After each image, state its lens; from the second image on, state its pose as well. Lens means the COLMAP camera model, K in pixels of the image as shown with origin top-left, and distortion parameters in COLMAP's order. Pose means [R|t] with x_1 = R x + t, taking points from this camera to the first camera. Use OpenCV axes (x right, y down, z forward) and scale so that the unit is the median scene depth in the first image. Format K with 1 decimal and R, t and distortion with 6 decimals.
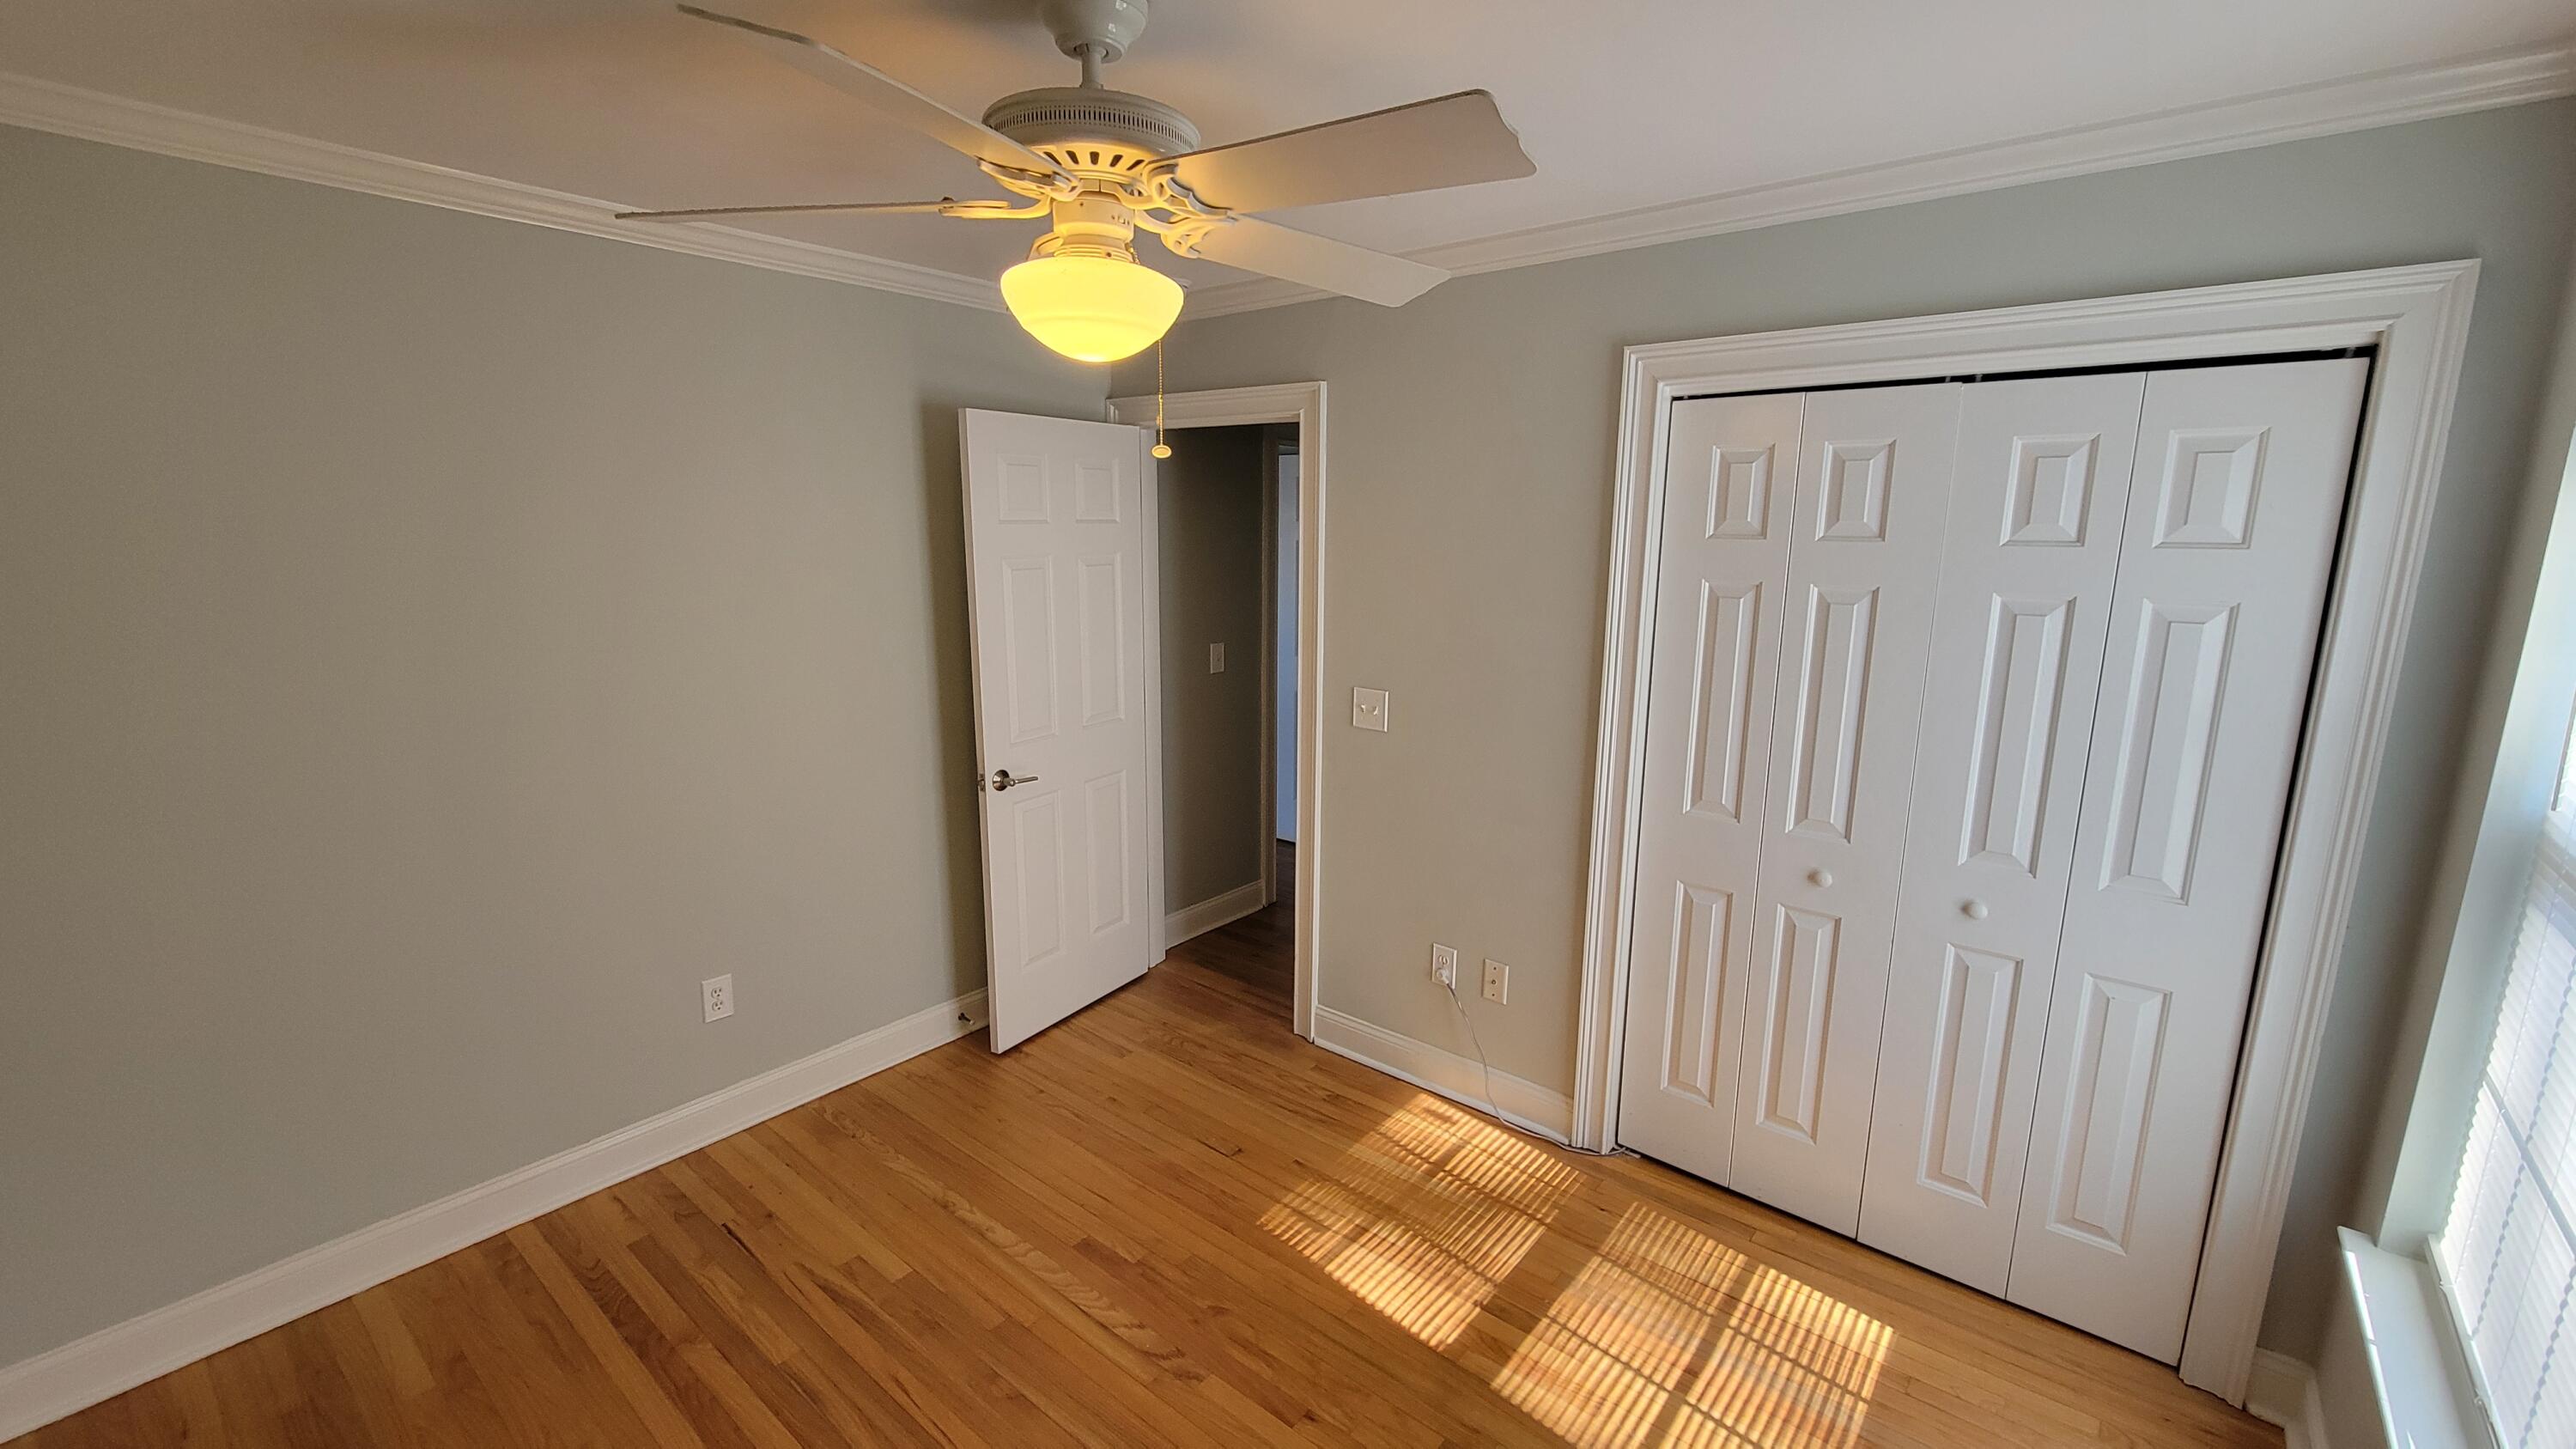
lens RADIAL K [[1046.7, 0, 1297.8], [0, 1046.7, 724.6], [0, 0, 1]] dist [0.003249, -0.001071]
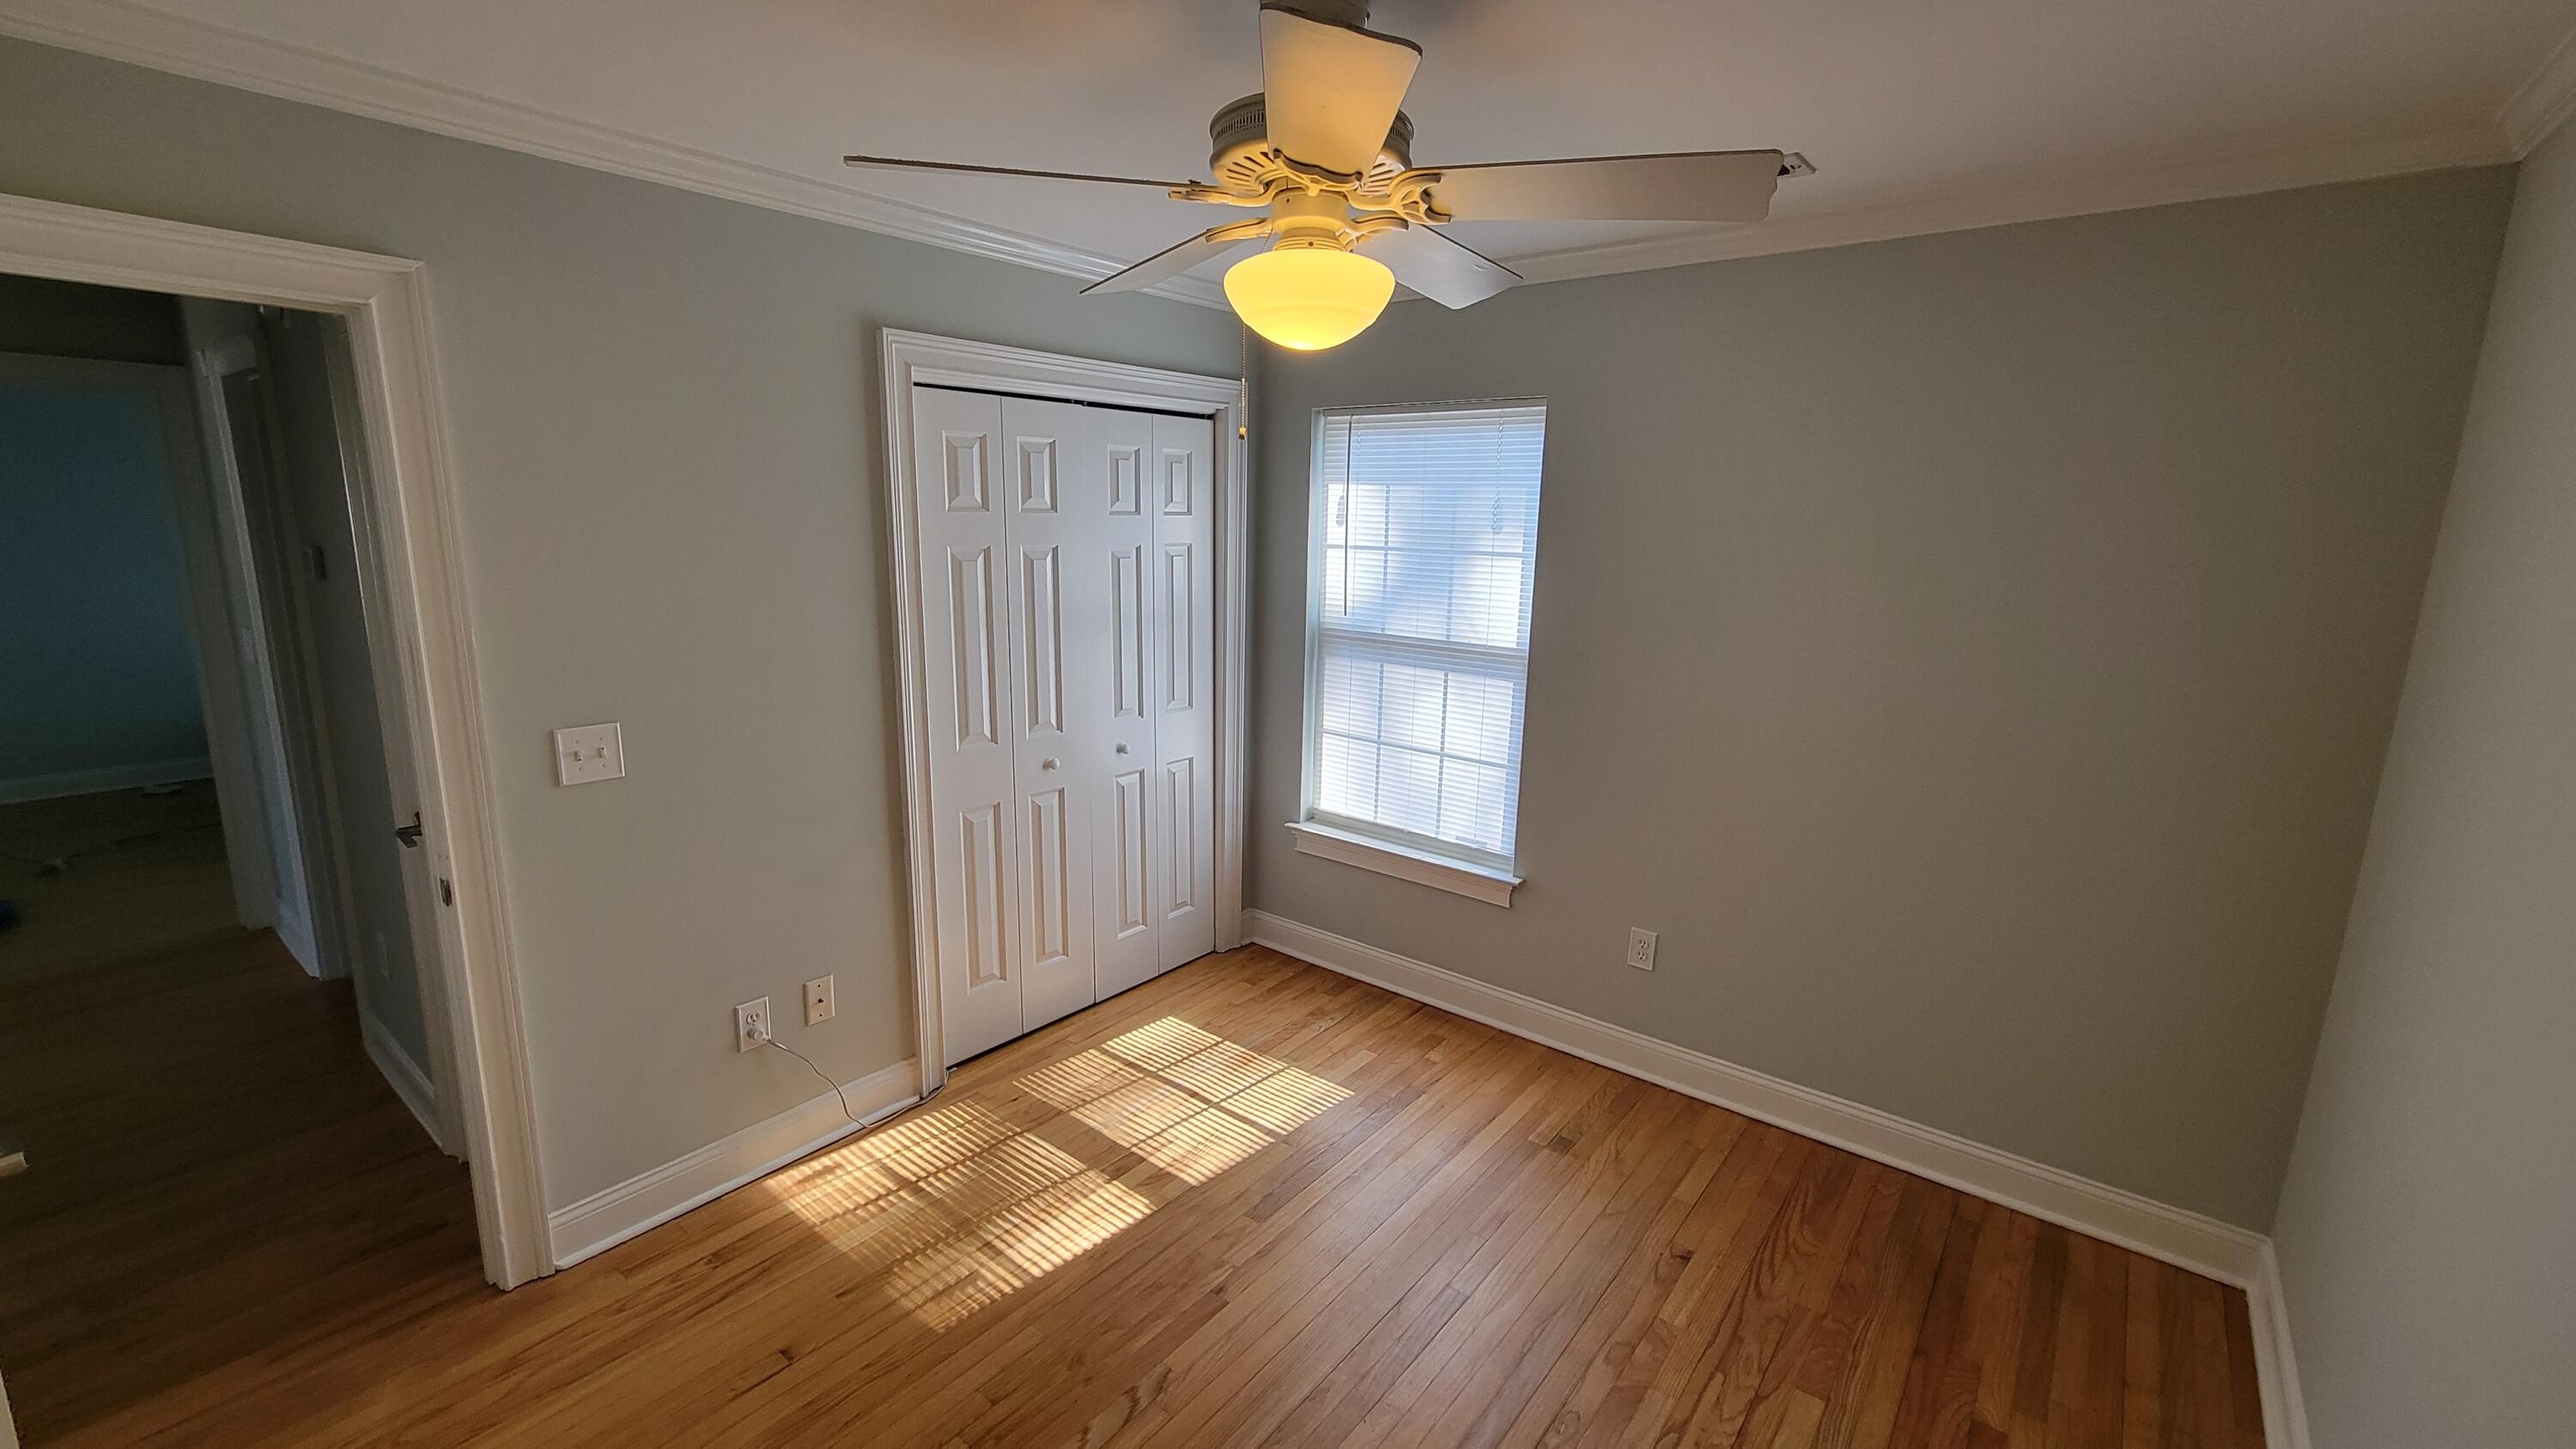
lens RADIAL K [[1046.7, 0, 1297.0], [0, 1046.7, 720.7], [0, 0, 1]] dist [0.003249, -0.001071]
pose [[-0.012130, -0.209522, 0.977729, -0.772754], [0.167372, 0.963580, 0.208567, -0.128853], [-0.985819, 0.166174, 0.023380, 0.621469]]
